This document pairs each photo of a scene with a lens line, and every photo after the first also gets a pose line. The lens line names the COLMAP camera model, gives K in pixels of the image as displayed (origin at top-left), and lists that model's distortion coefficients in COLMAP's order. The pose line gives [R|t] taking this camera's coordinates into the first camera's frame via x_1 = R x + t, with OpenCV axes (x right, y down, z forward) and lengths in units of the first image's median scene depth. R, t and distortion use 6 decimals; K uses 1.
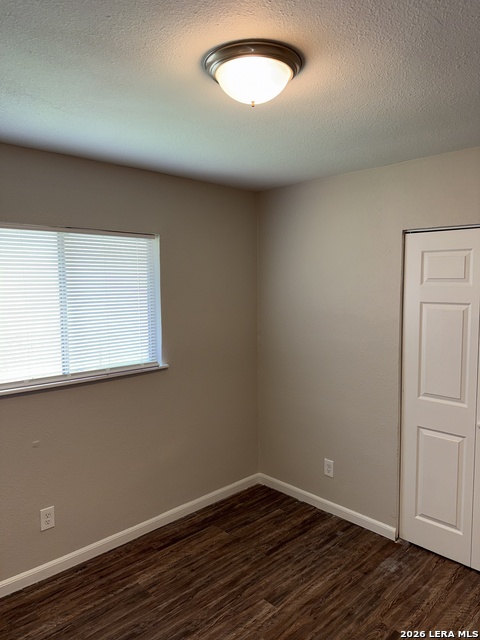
lens RADIAL K [[457.5, 0, 235.4], [0, 457.5, 318.2], [0, 0, 1]] dist [0.002705, -0.003095]
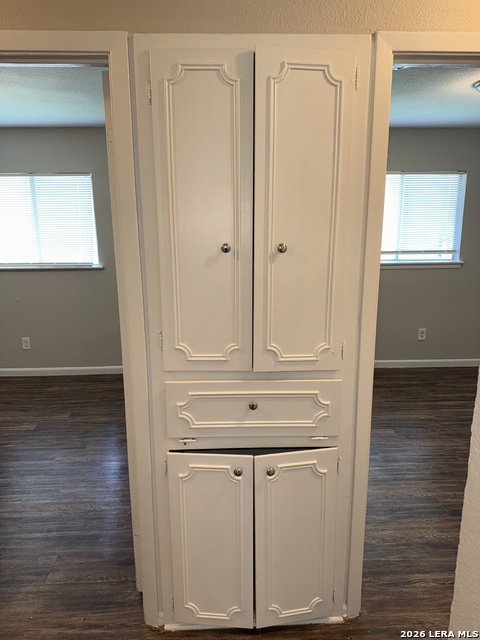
lens RADIAL K [[457.5, 0, 239.6], [0, 457.5, 320.8], [0, 0, 1]] dist [0.002705, -0.003095]
pose [[0.762944, 0.148578, -0.629159, 0.368619], [-0.053514, 0.984405, 0.167578, 0.002554], [0.644246, -0.094184, 0.758997, 0.054413]]
